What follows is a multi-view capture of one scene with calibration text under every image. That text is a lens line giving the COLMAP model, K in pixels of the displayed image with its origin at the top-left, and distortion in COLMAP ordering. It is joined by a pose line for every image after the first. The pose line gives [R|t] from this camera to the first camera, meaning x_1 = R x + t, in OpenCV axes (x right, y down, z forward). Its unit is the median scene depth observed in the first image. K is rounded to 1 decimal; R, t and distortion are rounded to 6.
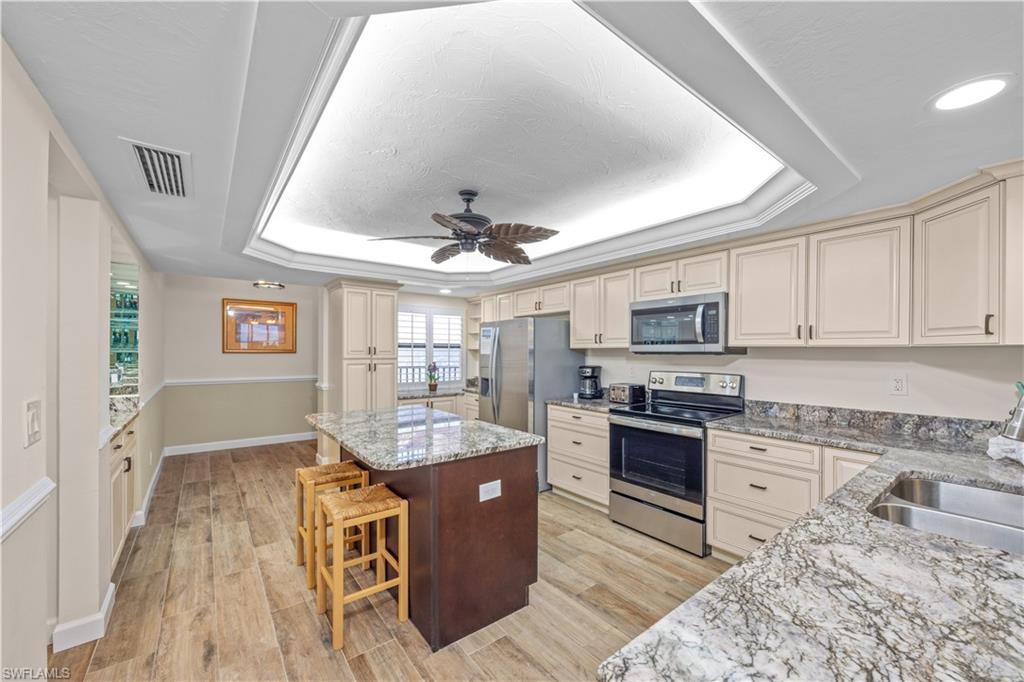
lens RADIAL K [[404.7, 0, 511.2], [0, 404.7, 351.1], [0, 0, 1]] dist [0.001049, 0.000105]
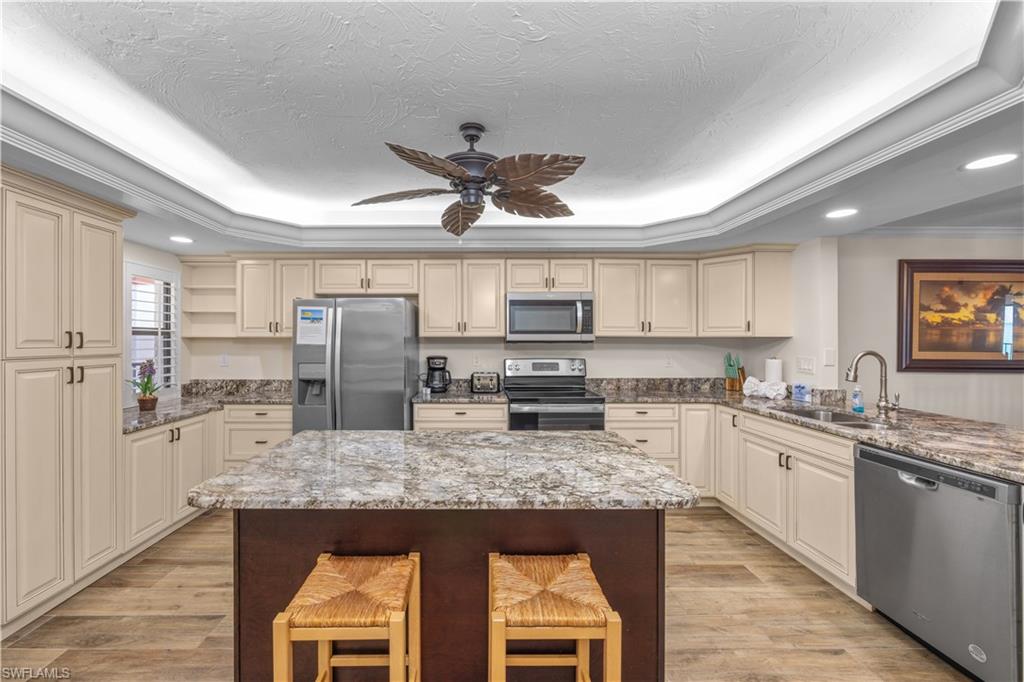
lens RADIAL K [[383.8, 0, 512.0], [0, 383.8, 341.0], [0, 0, 1]] dist [-0.001725, -0.000066]
pose [[0.612927, -0.000547, 0.790139, -0.502724], [0.001777, 0.999998, -0.000686, 0.002805], [-0.790137, 0.001825, 0.612927, 0.430309]]
